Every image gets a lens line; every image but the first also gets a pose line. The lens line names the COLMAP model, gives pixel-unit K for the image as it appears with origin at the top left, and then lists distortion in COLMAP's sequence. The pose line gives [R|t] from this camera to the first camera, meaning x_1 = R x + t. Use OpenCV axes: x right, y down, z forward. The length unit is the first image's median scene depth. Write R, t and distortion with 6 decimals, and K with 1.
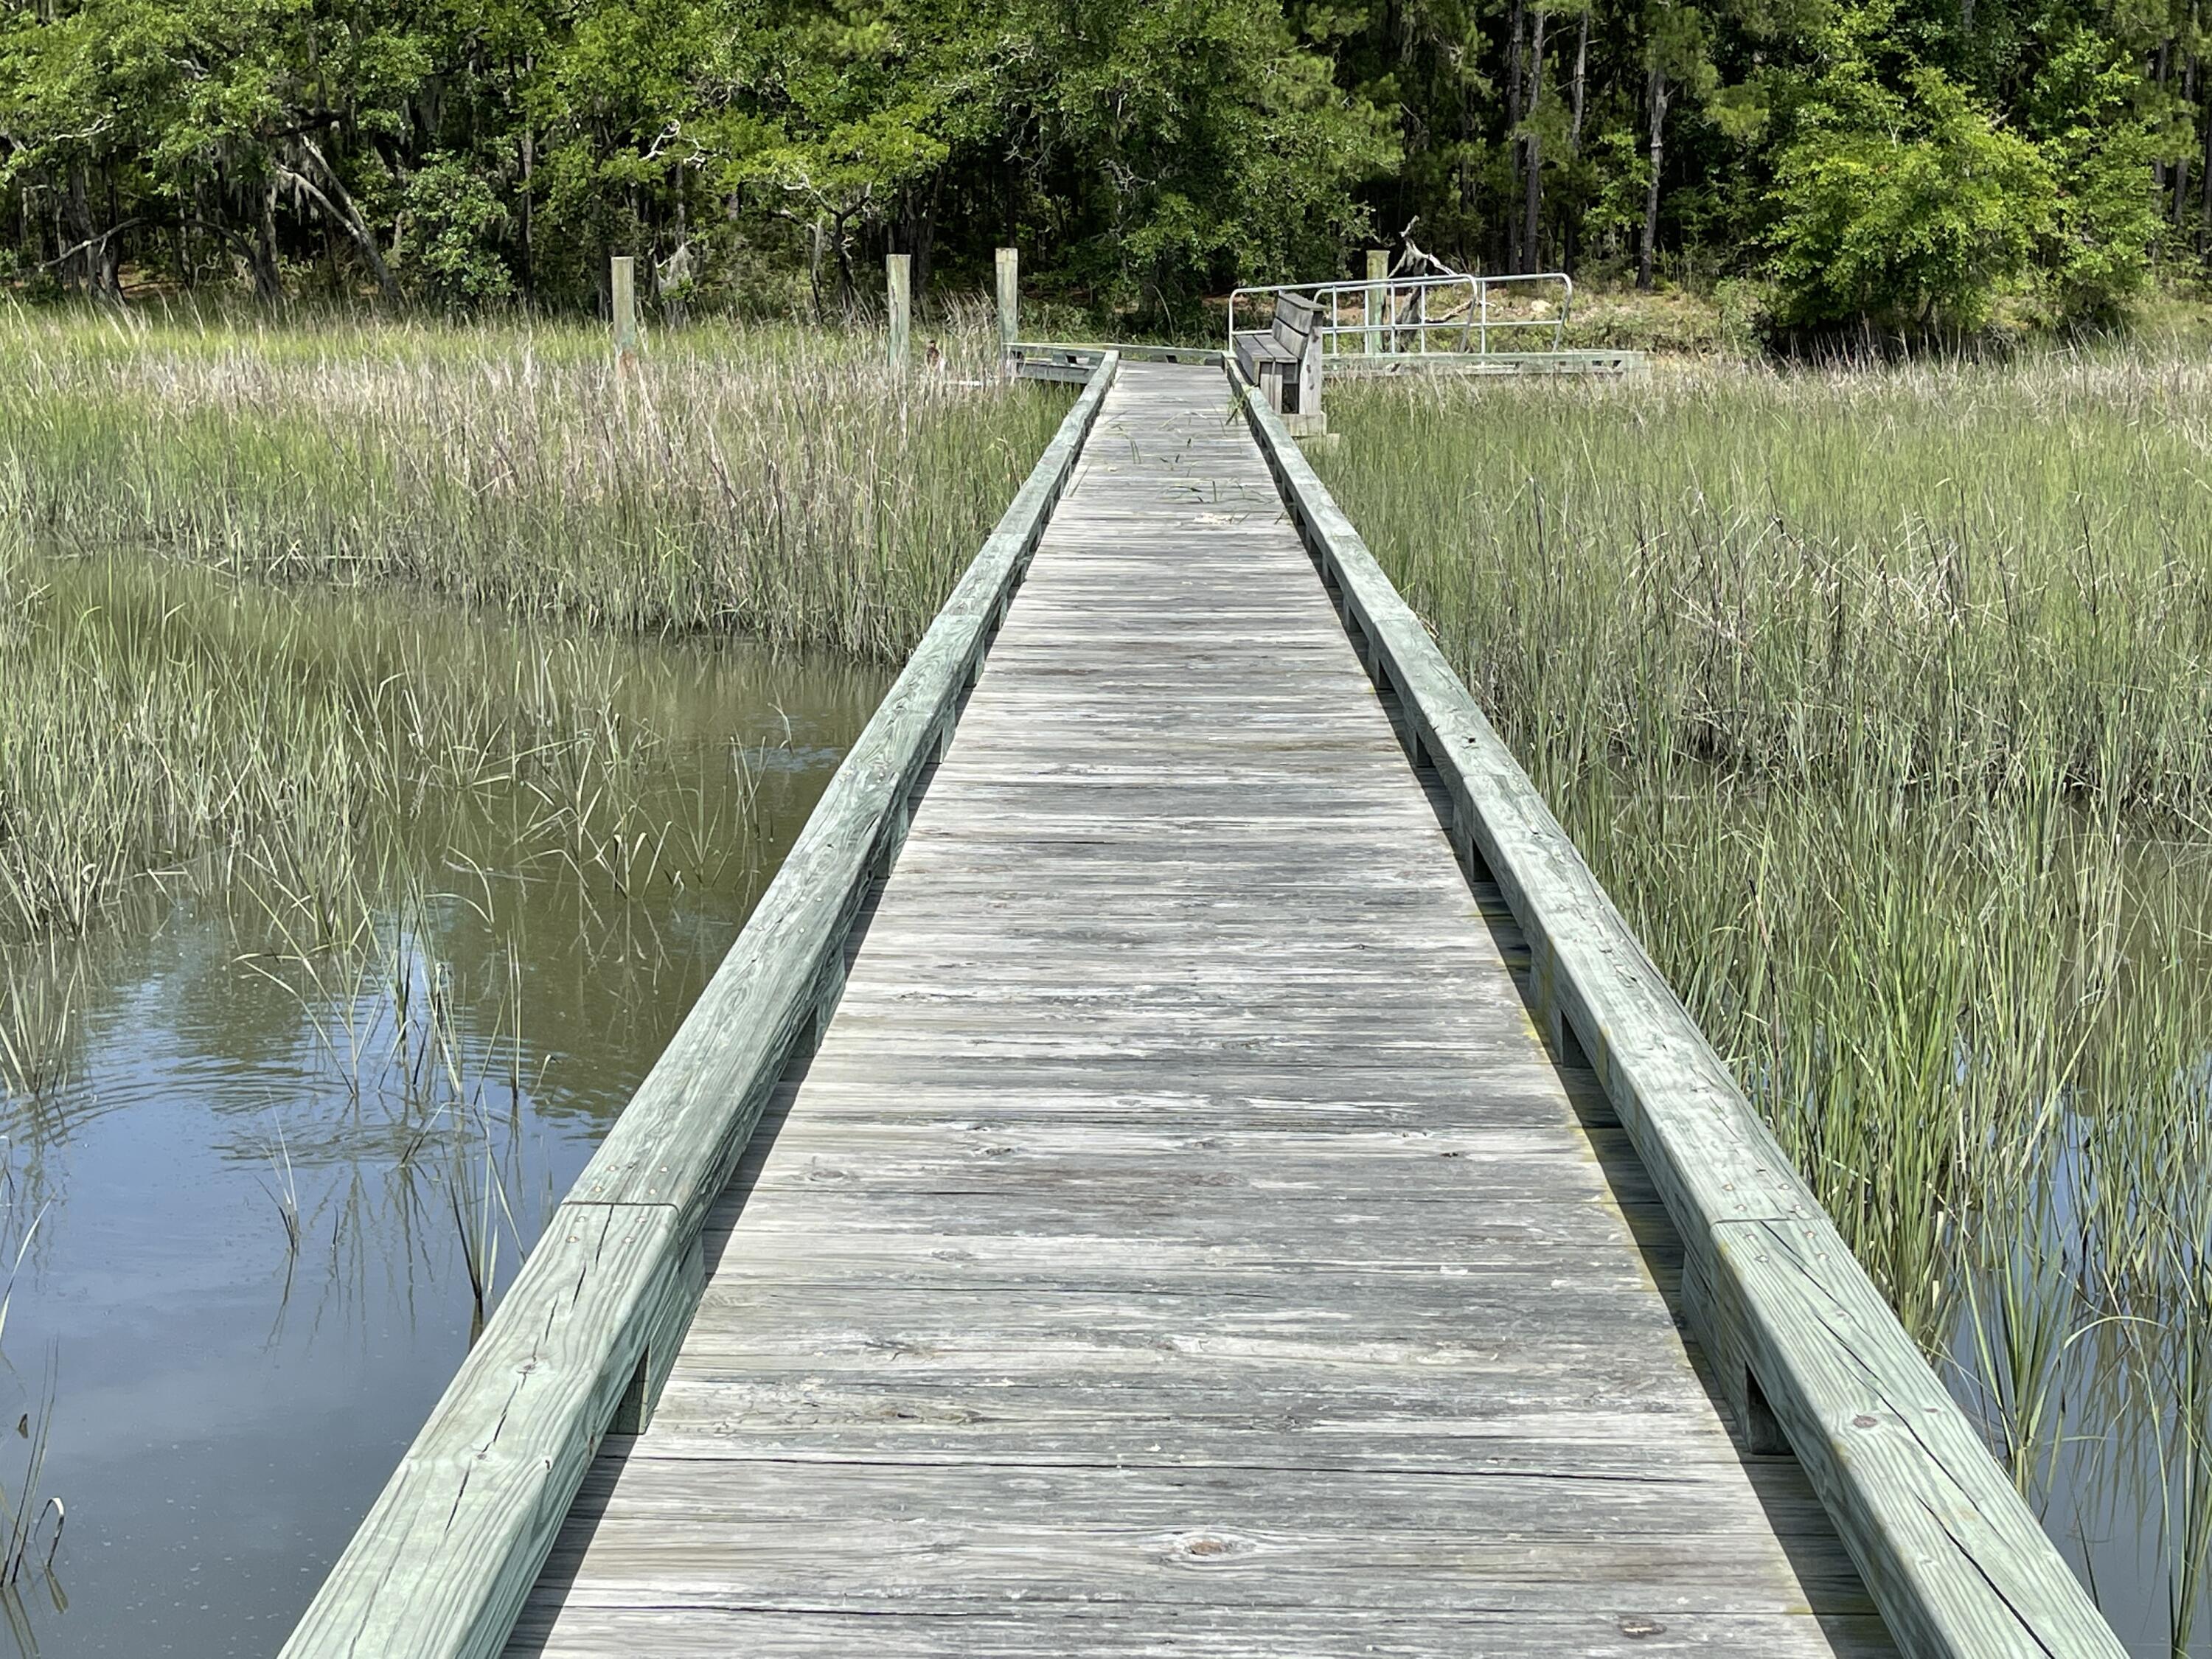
lens RADIAL K [[3253.1, 0, 1106.0], [0, 3253.1, 829.5], [0, 0, 1]] dist [0.168036, -0.651647]
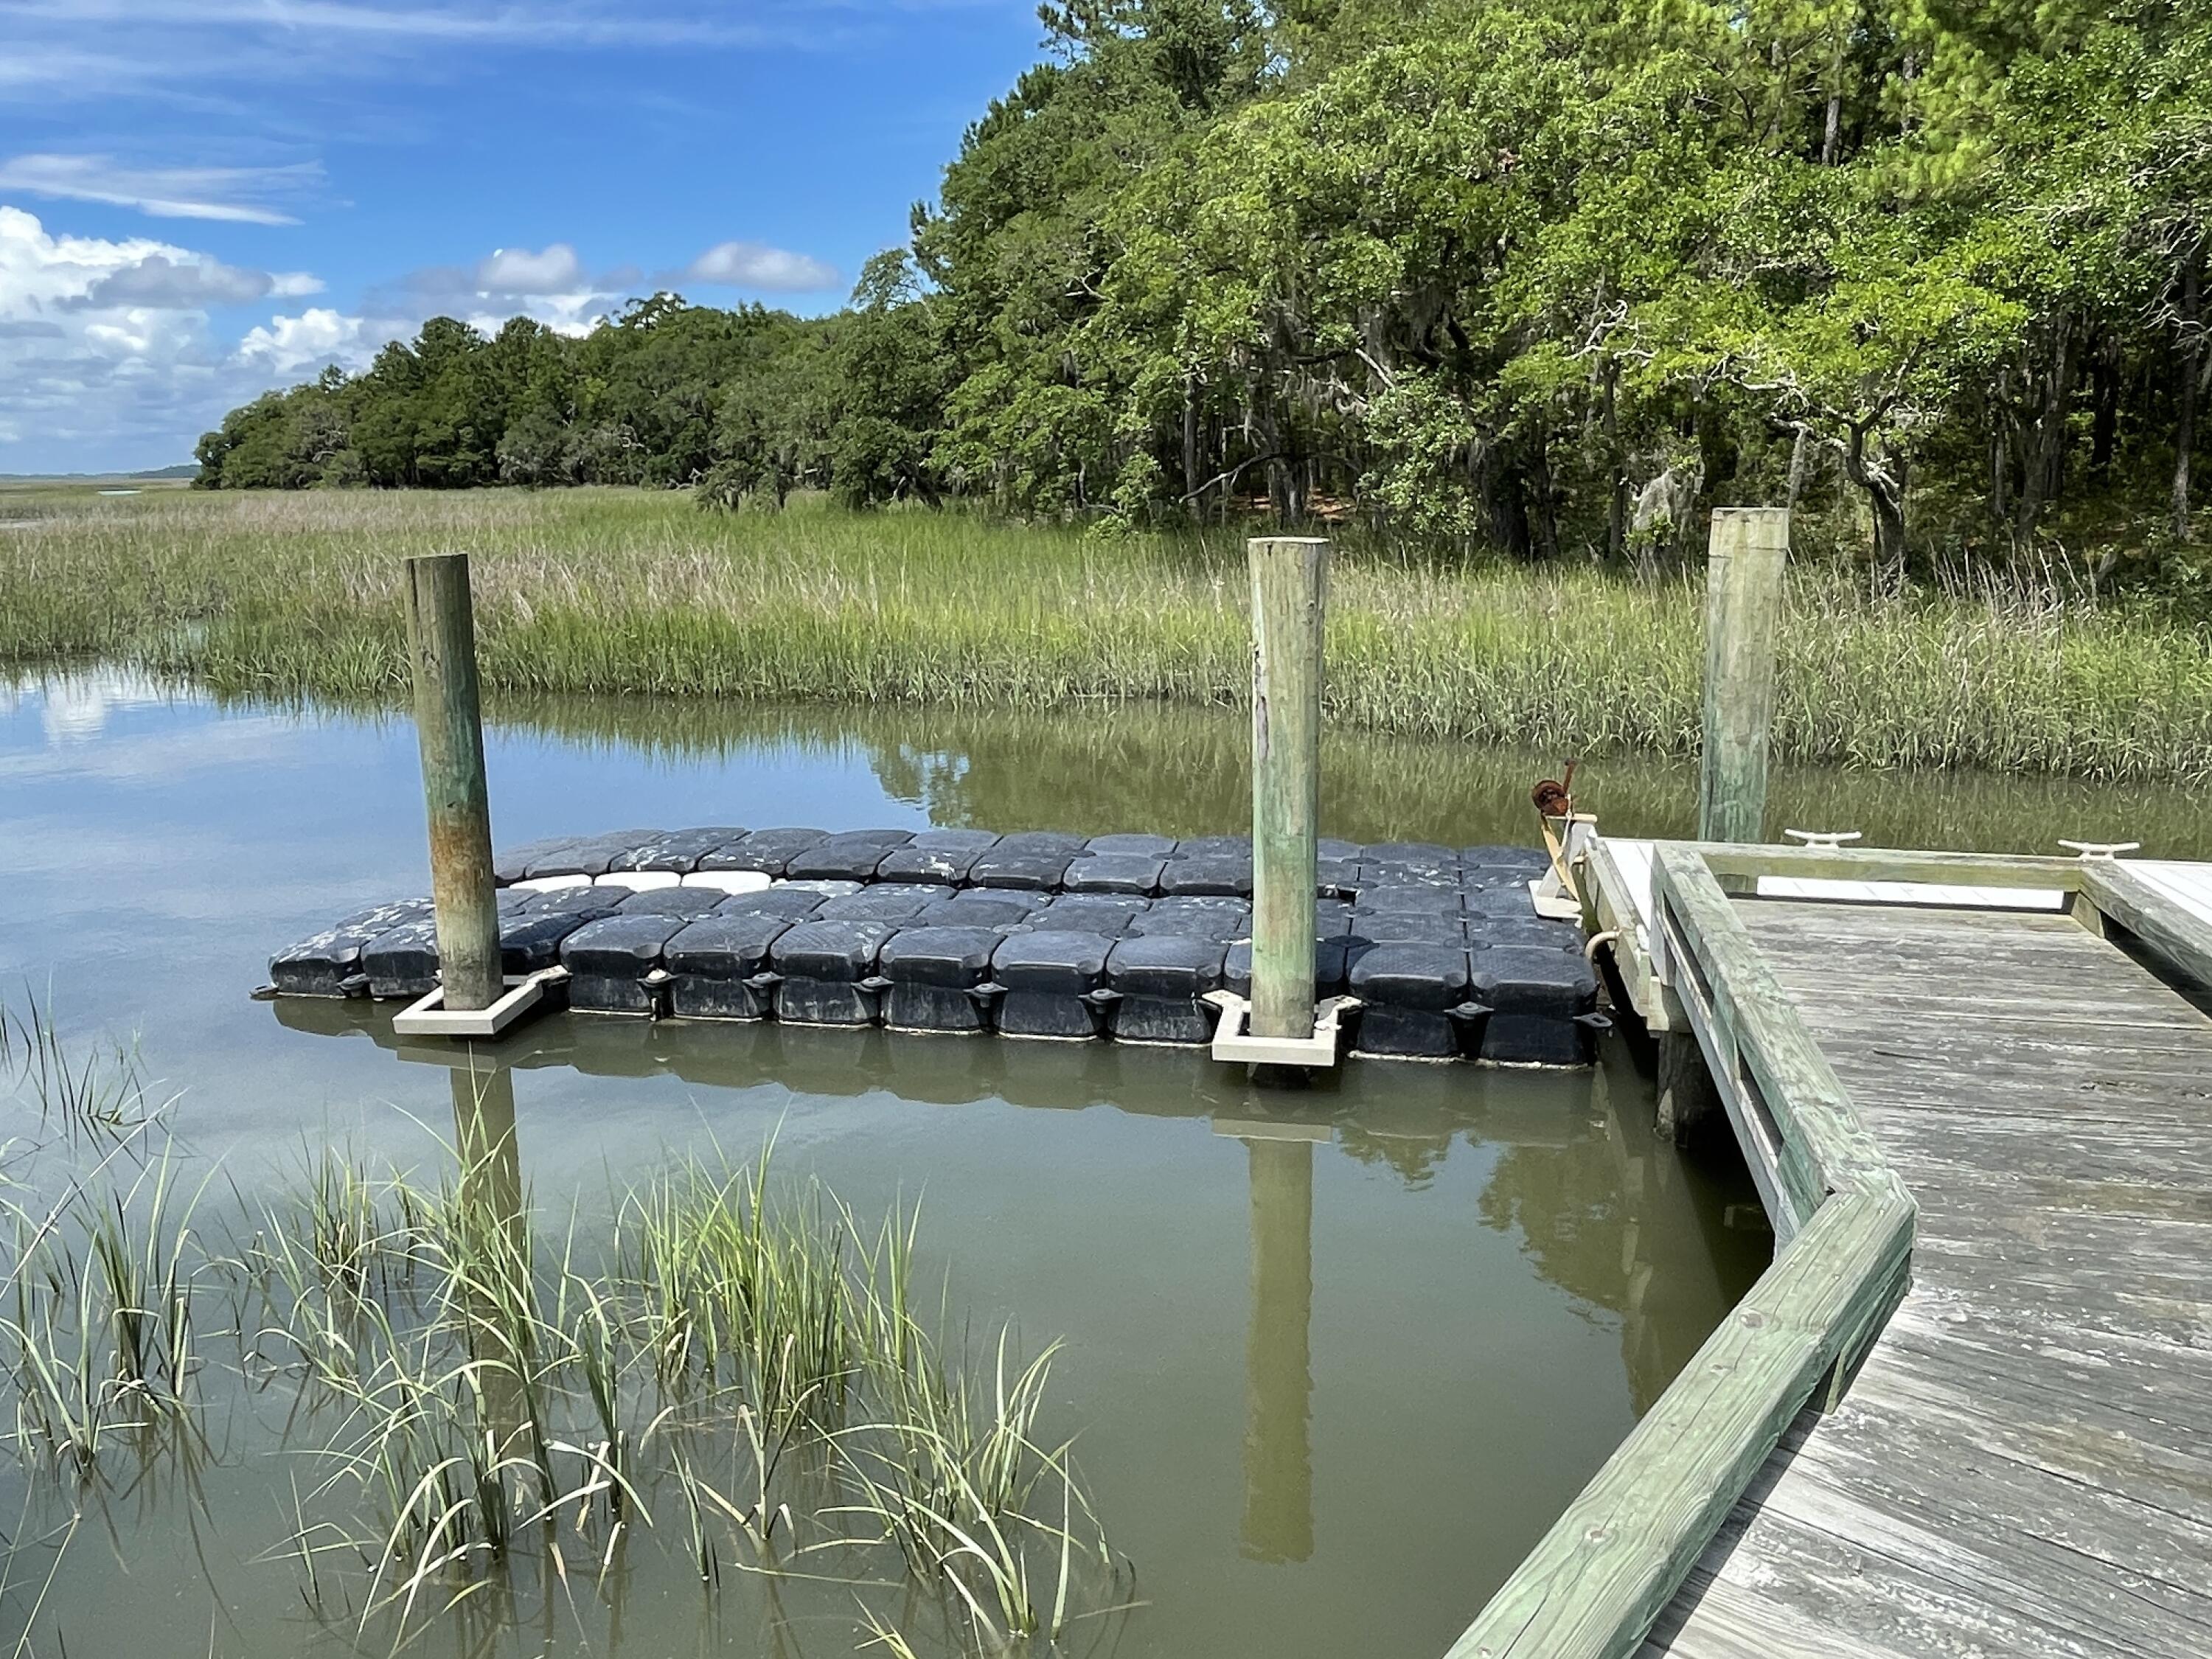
lens RADIAL K [[1725.6, 0, 1103.6], [0, 1725.6, 800.8], [0, 0, 1]] dist [0.002301, -0.002346]
pose [[0.795362, 0.100237, -0.597789, 0.014568], [-0.089207, 0.994850, 0.048125, -0.110065], [0.599534, 0.015050, 0.800208, 0.601446]]
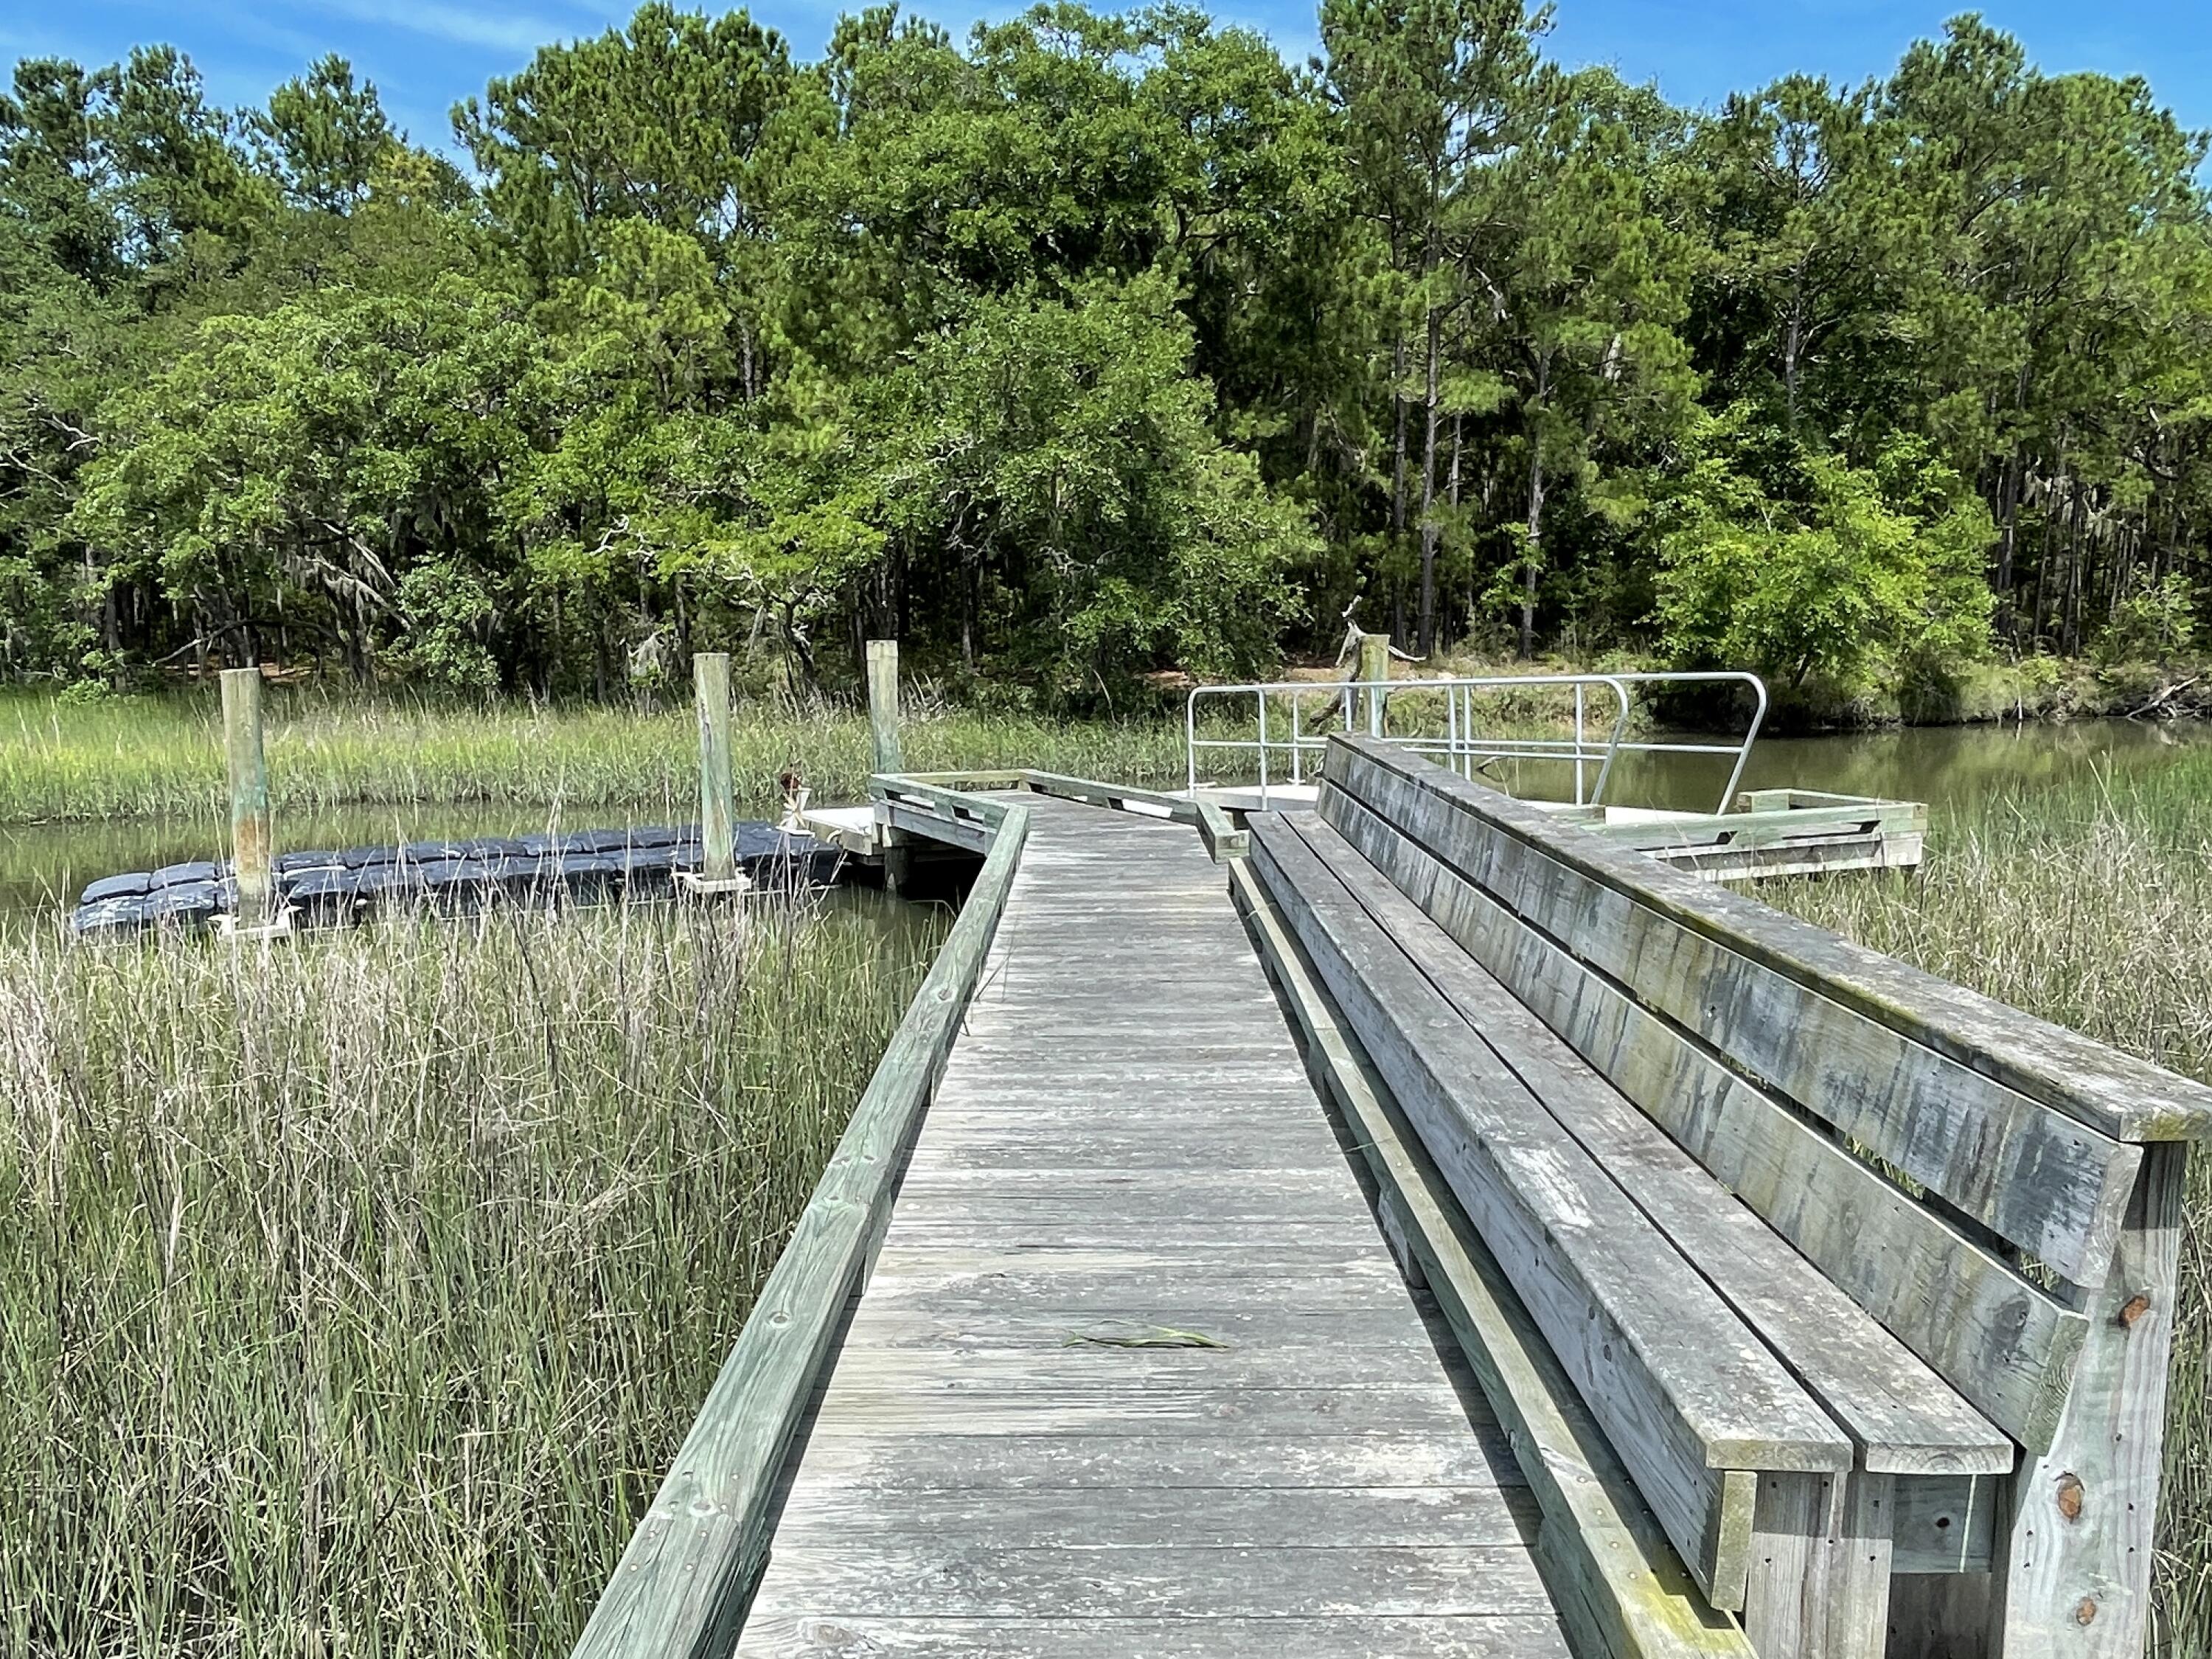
lens RADIAL K [[1670.9, 0, 1106.0], [0, 1670.9, 829.5], [0, 0, 1]] dist [-0.004150, 0.000499]
pose [[0.999717, -0.016955, 0.016664, 0.008211], [0.017827, 0.998402, -0.053632, -0.083889], [-0.015728, 0.053914, 0.998422, 0.460563]]
